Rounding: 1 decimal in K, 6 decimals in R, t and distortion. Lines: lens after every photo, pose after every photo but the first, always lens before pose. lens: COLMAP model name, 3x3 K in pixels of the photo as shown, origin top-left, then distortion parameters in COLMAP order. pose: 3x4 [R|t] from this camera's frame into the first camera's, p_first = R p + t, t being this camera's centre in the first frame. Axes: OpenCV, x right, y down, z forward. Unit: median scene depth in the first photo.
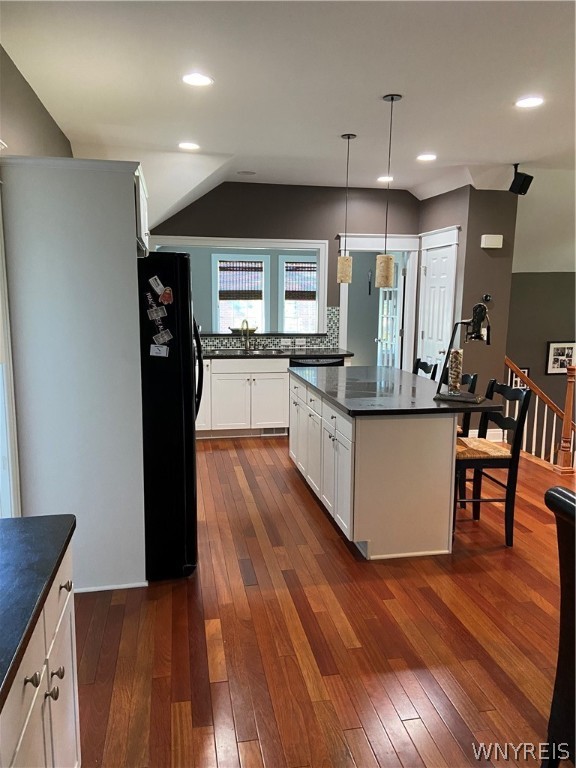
lens RADIAL K [[583.1, 0, 283.3], [0, 583.1, 380.7], [0, 0, 1]] dist [0.032121, -0.018155]
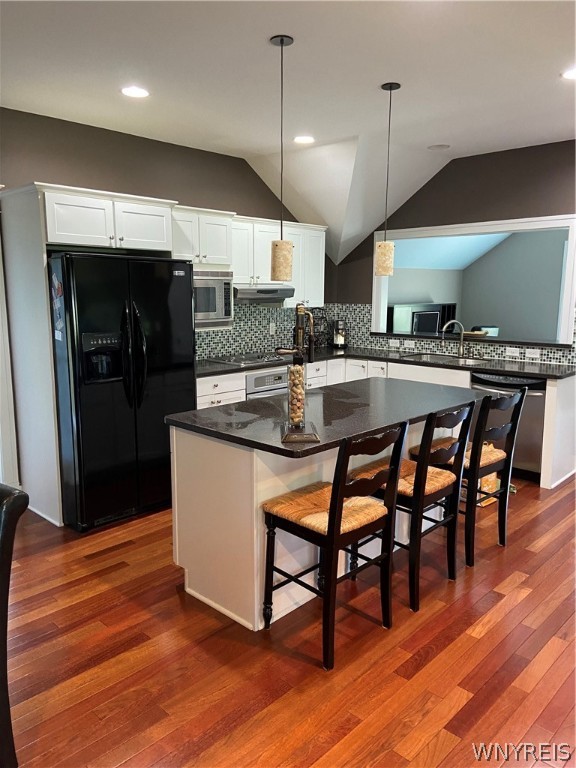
lens RADIAL K [[583.1, 0, 283.5], [0, 583.1, 388.1], [0, 0, 1]] dist [0.032121, -0.018155]
pose [[0.574627, 0.133403, -0.807470, 0.481004], [-0.118444, 0.989794, 0.079236, -0.046060], [0.809799, 0.050109, 0.584563, 0.309464]]
